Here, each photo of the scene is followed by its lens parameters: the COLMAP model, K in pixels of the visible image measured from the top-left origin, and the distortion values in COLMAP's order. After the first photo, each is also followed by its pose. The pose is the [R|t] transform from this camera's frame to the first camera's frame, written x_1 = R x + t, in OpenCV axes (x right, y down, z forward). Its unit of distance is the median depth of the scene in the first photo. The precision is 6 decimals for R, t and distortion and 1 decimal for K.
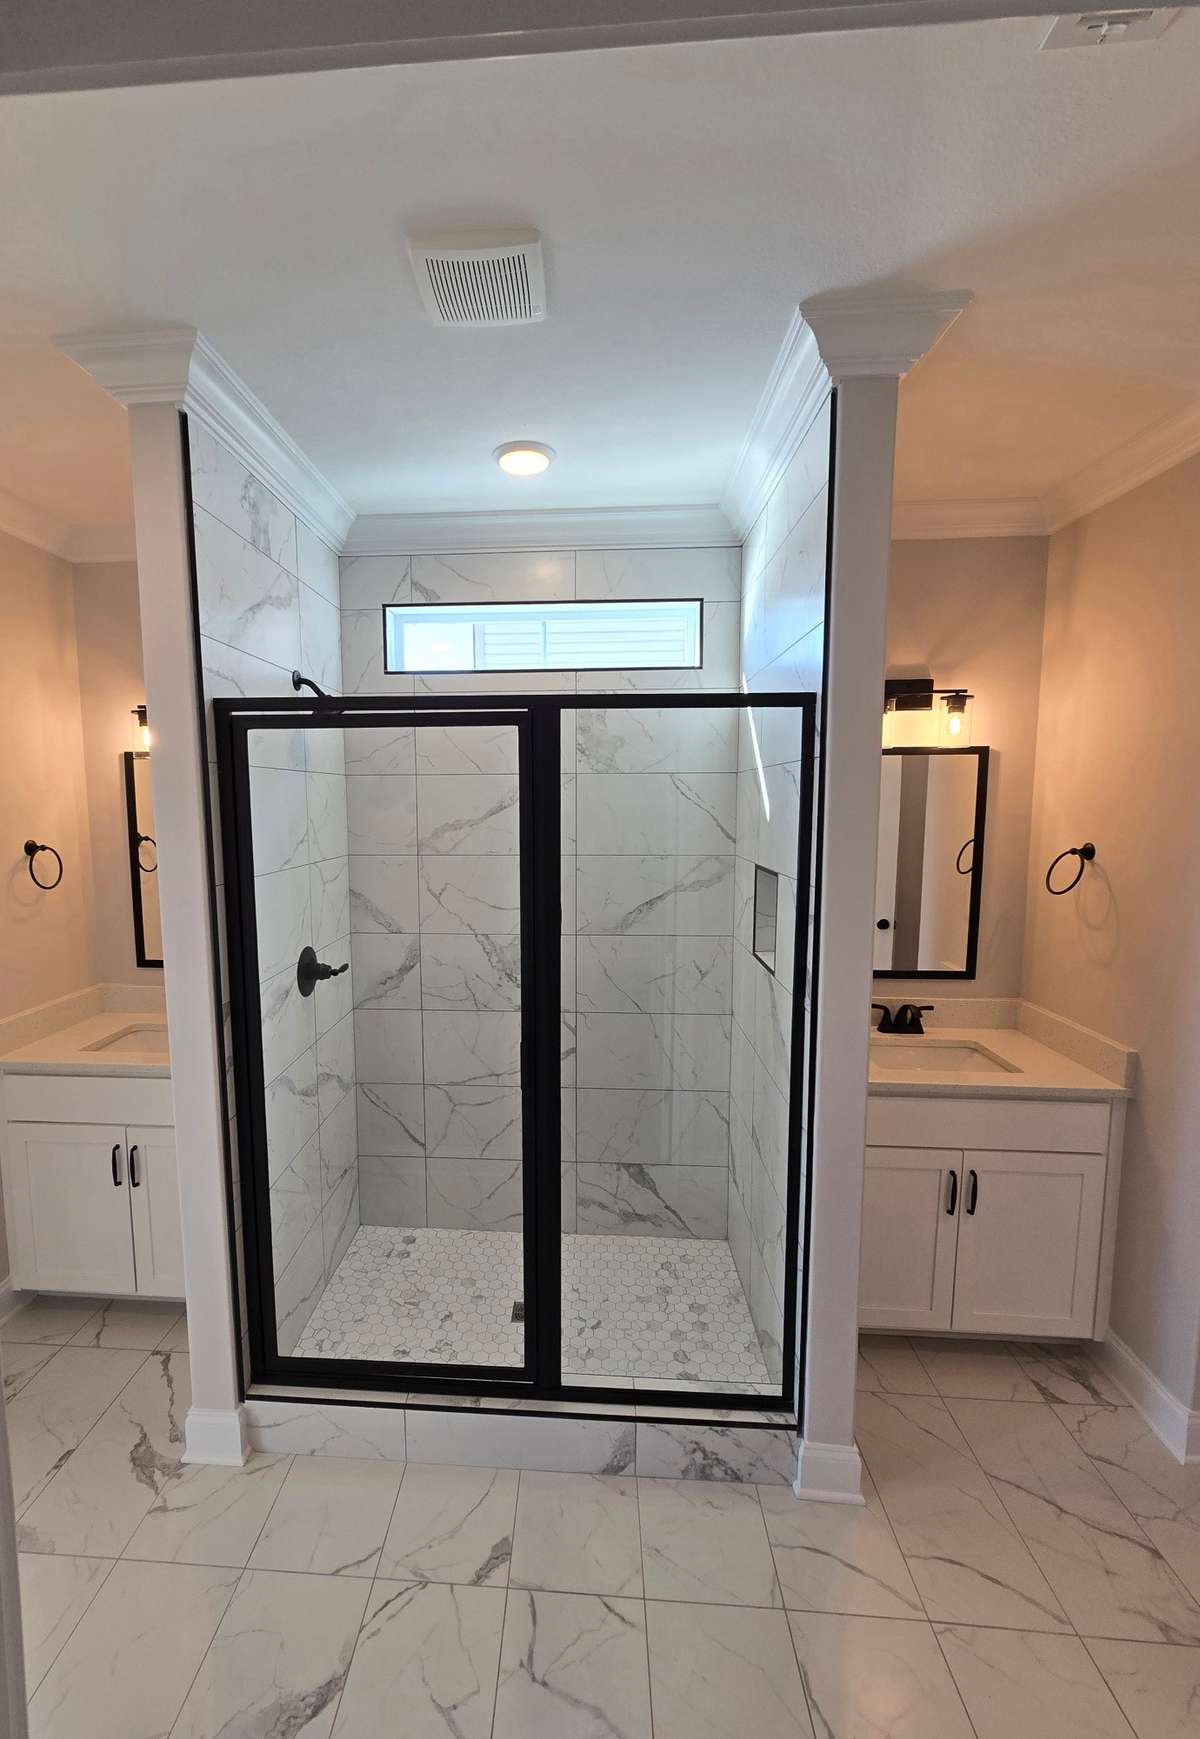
lens RADIAL K [[705.4, 0, 552.2], [0, 705.4, 872.3], [0, 0, 1]] dist [-0.003270, 0.000091]
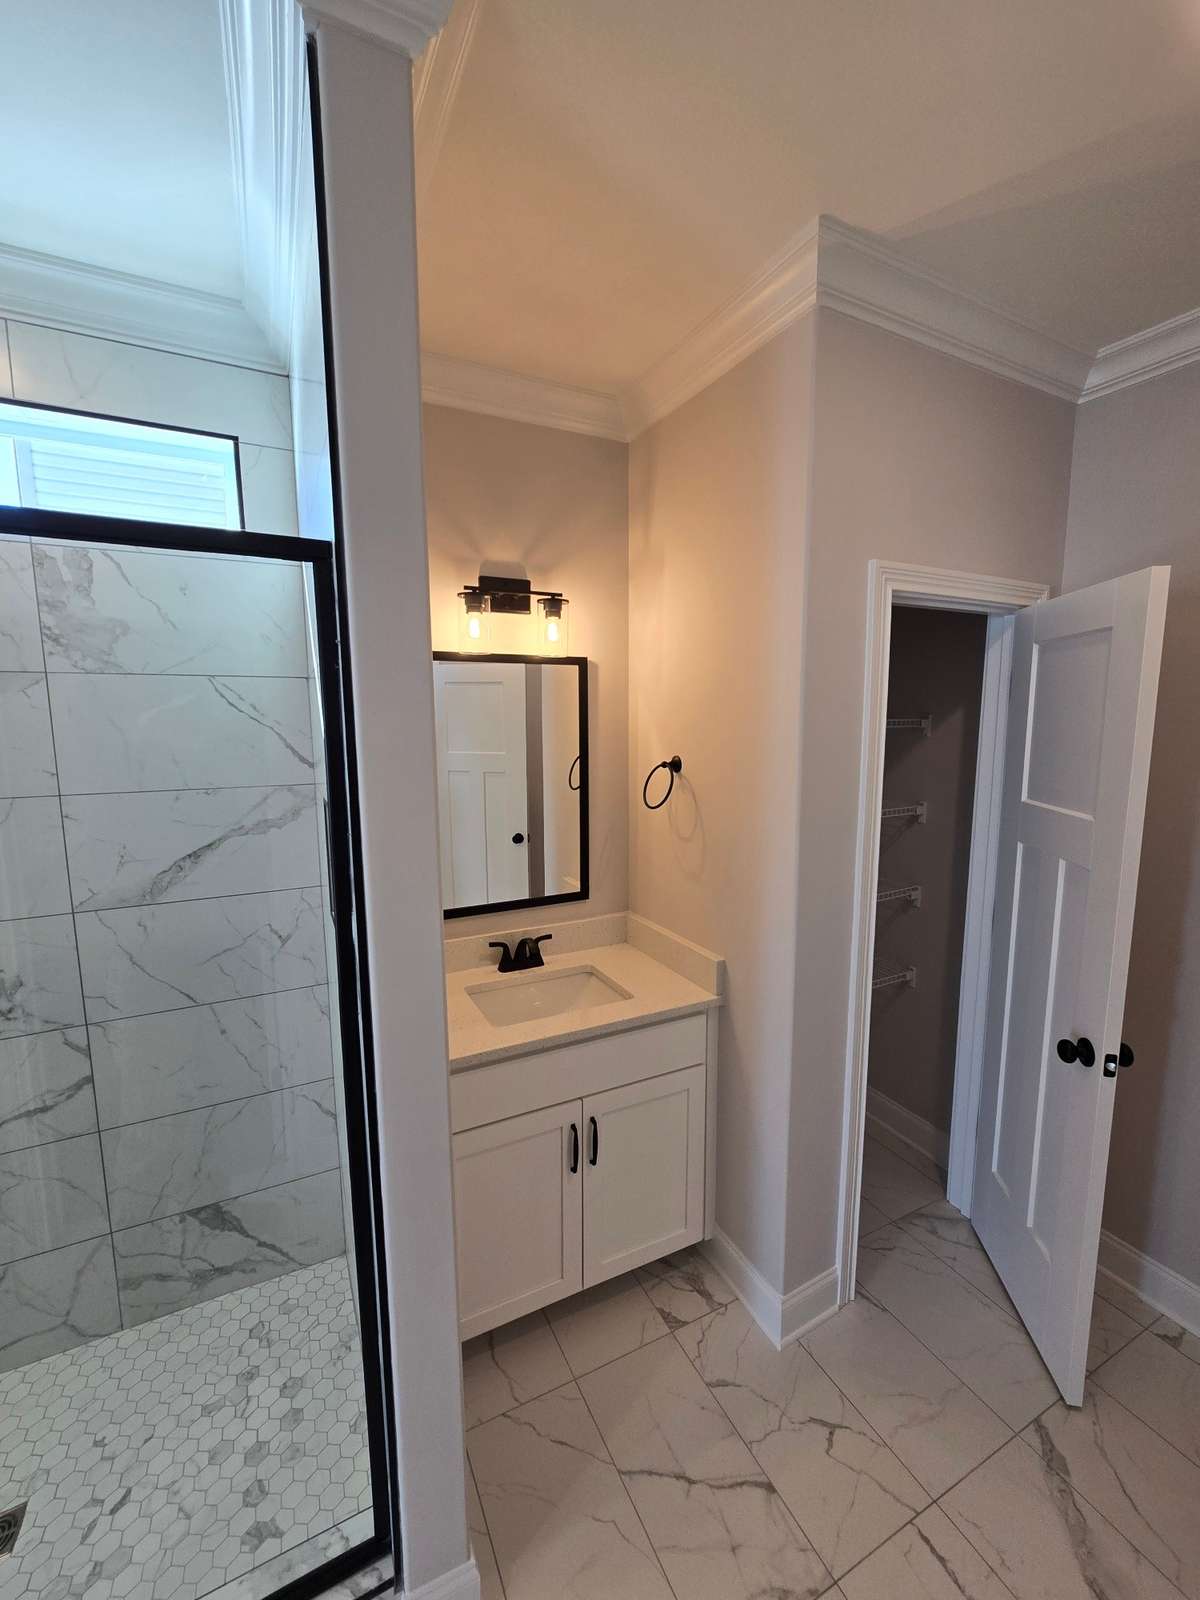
lens RADIAL K [[634.5, 0, 600.9], [0, 634.5, 803.6], [0, 0, 1]] dist [-0.001661, 0.000756]
pose [[0.859276, -0.068353, 0.506924, 0.192430], [0.054797, 0.997629, 0.041634, -0.015995], [-0.508568, -0.007997, 0.860985, 0.255791]]
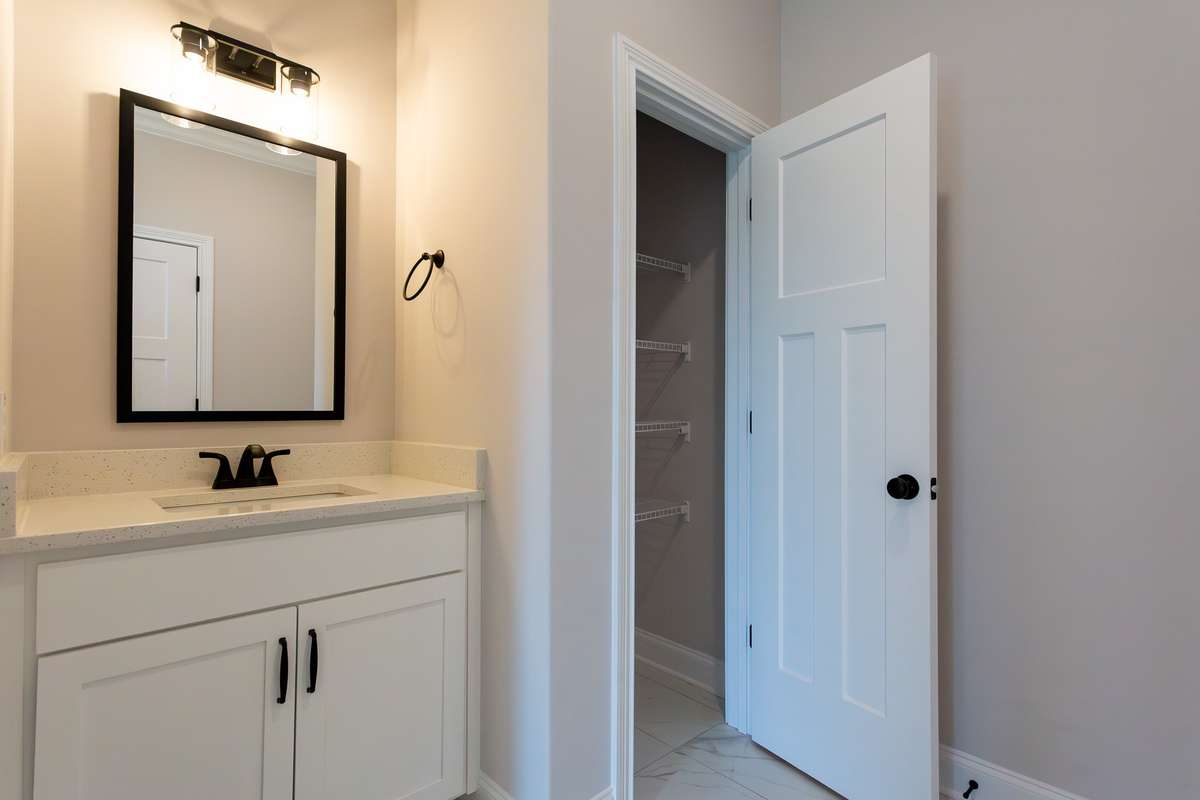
lens RADIAL K [[580.1, 0, 609.4], [0, 580.1, 405.9], [0, 0, 1]] dist [-0.001050, 0.000752]
pose [[0.675692, 0.010241, 0.737113, 0.318679], [0.068718, 0.994675, -0.076811, 0.229992], [-0.733974, 0.102554, 0.671390, 0.302973]]
